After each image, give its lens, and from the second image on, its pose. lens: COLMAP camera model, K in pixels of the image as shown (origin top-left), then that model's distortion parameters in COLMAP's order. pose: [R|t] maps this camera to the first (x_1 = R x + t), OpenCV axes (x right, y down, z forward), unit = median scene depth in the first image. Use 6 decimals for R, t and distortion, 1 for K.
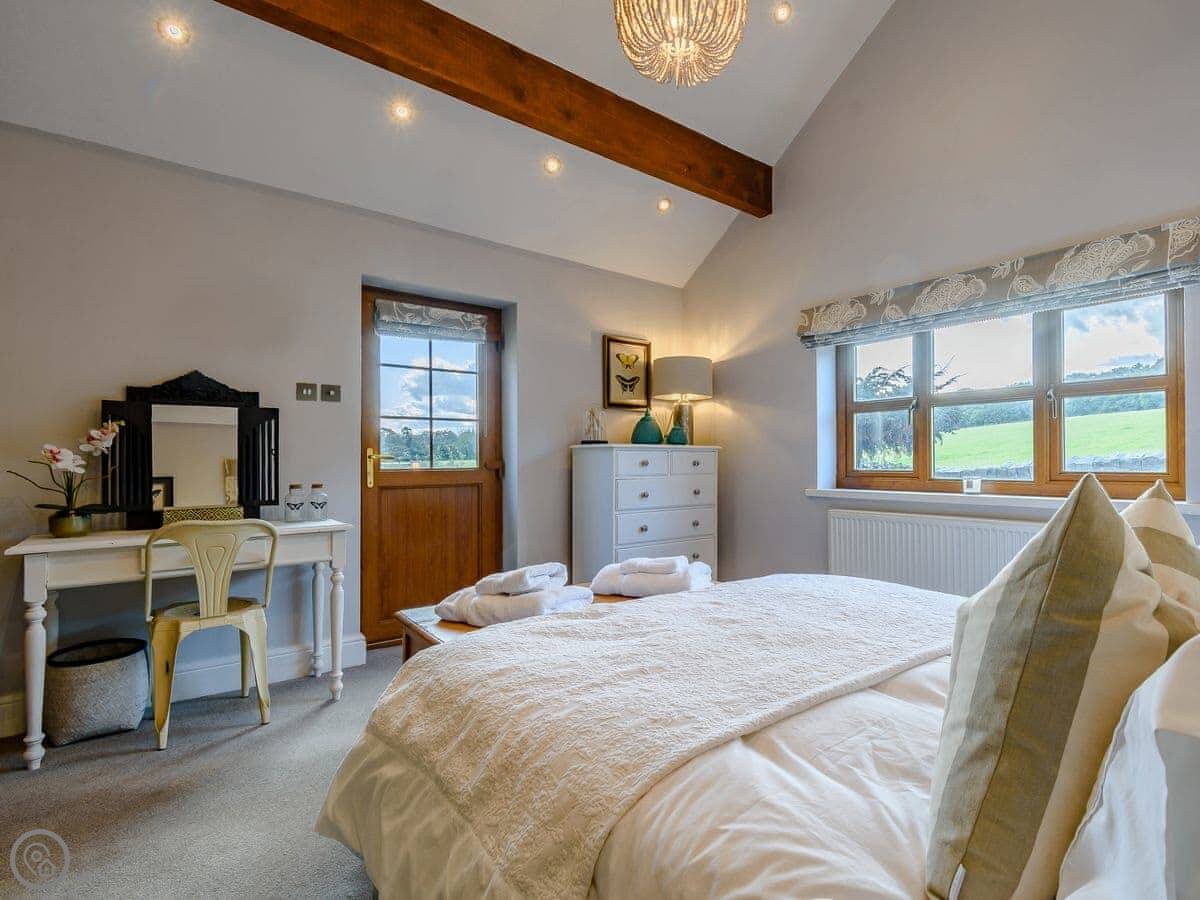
lens RADIAL K [[591.4, 0, 633.9], [0, 591.4, 455.4], [0, 0, 1]] dist [0.000071, -0.000295]
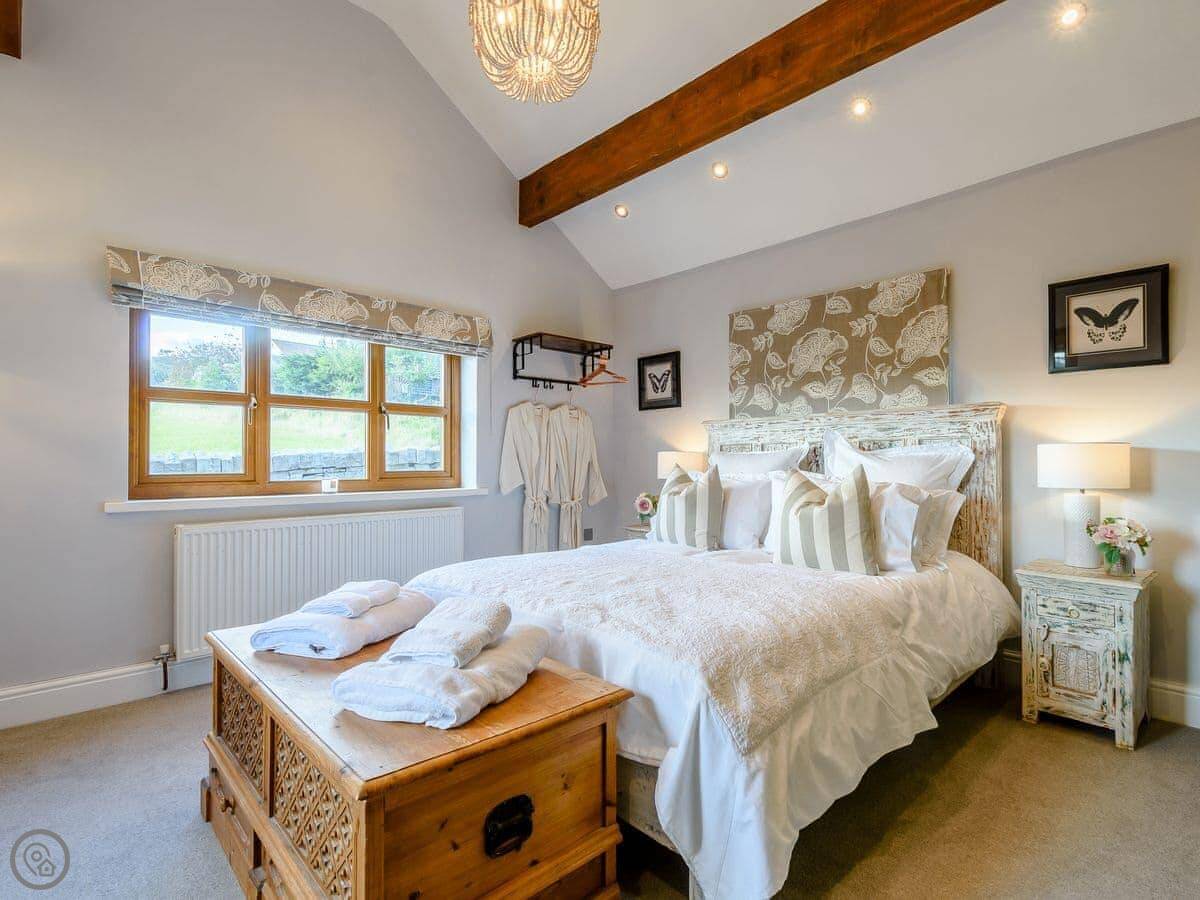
lens RADIAL K [[591.4, 0, 633.9], [0, 591.4, 455.4], [0, 0, 1]] dist [0.000071, -0.000295]
pose [[-0.113672, 0.023013, 0.993252, -0.535418], [0.000259, 0.999732, -0.023134, 0.020207], [-0.993518, -0.002372, -0.113647, 0.525264]]
